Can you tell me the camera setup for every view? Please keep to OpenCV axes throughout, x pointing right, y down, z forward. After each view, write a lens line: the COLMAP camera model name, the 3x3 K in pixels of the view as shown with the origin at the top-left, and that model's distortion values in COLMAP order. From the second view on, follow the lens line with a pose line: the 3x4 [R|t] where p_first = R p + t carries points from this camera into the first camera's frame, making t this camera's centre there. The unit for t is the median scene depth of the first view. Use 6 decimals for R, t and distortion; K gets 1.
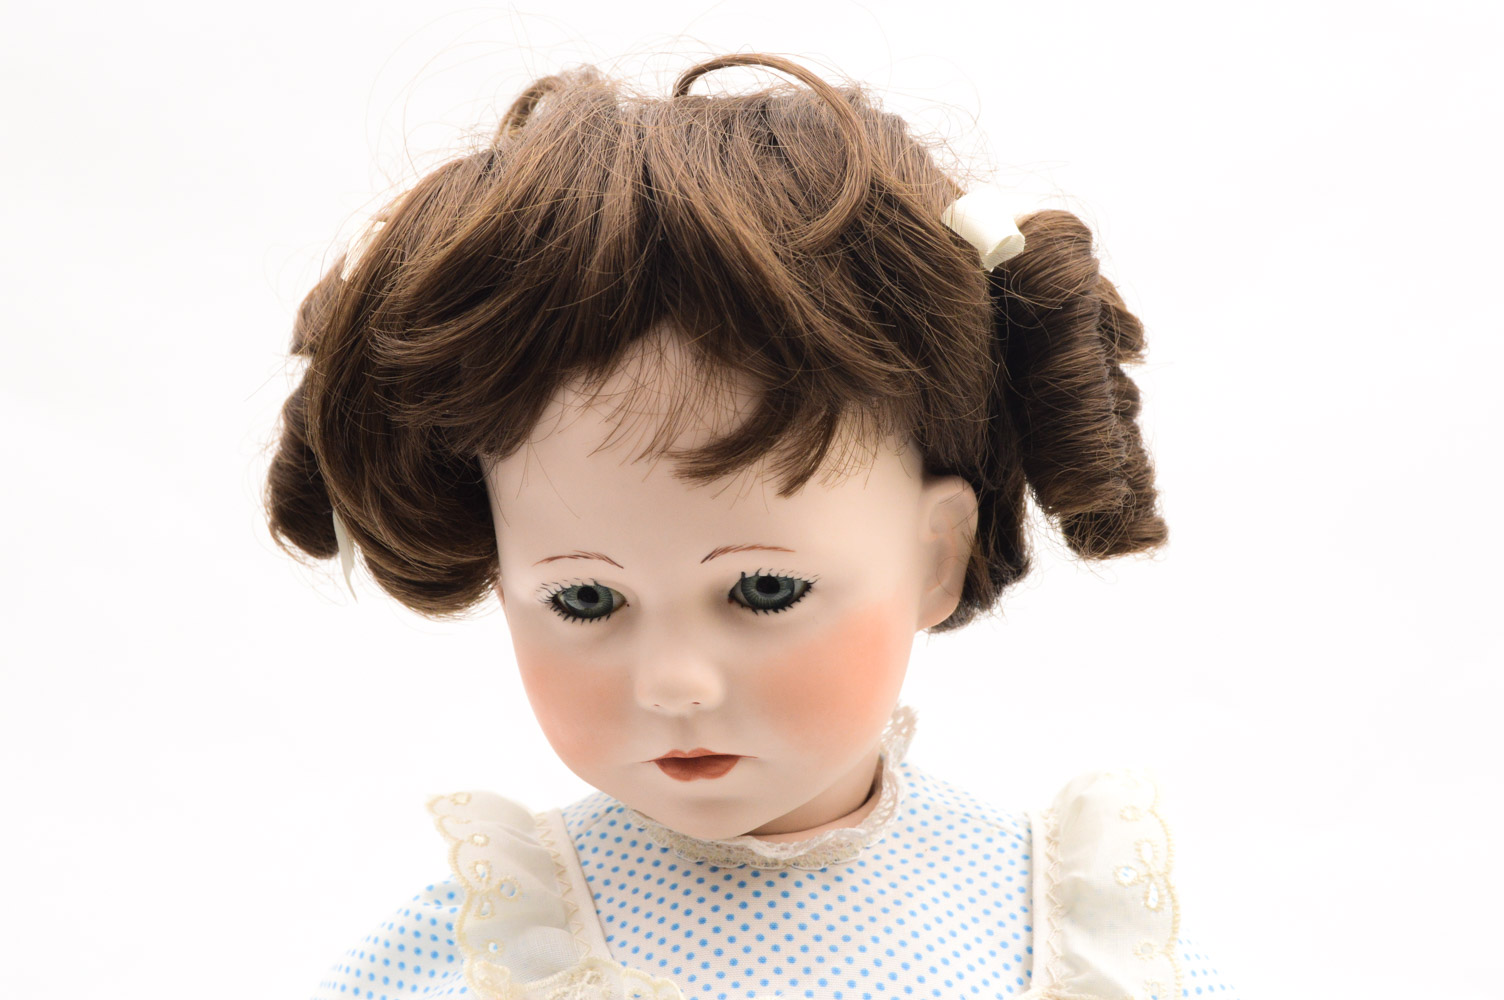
lens RADIAL K [[2736.2, 0, 752.0], [0, 2736.2, 500.0], [0, 0, 1]] dist [0.005902, 0.007309]
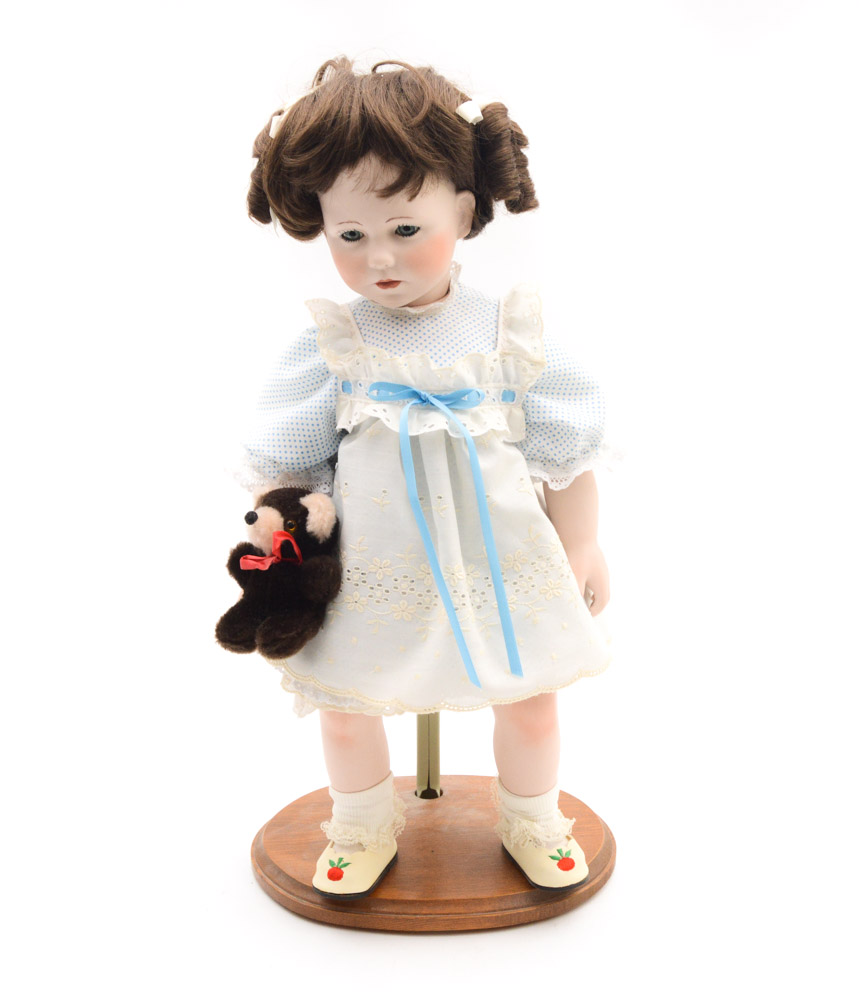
lens RADIAL K [[1505.6, 0, 429.5], [0, 1505.6, 500.0], [0, 0, 1]] dist [-0.104139, 0.035143]
pose [[0.999000, -0.038841, -0.022134, 0.056305], [0.042793, 0.974072, 0.222155, -0.046920], [0.012931, -0.222880, 0.974760, -0.774331]]
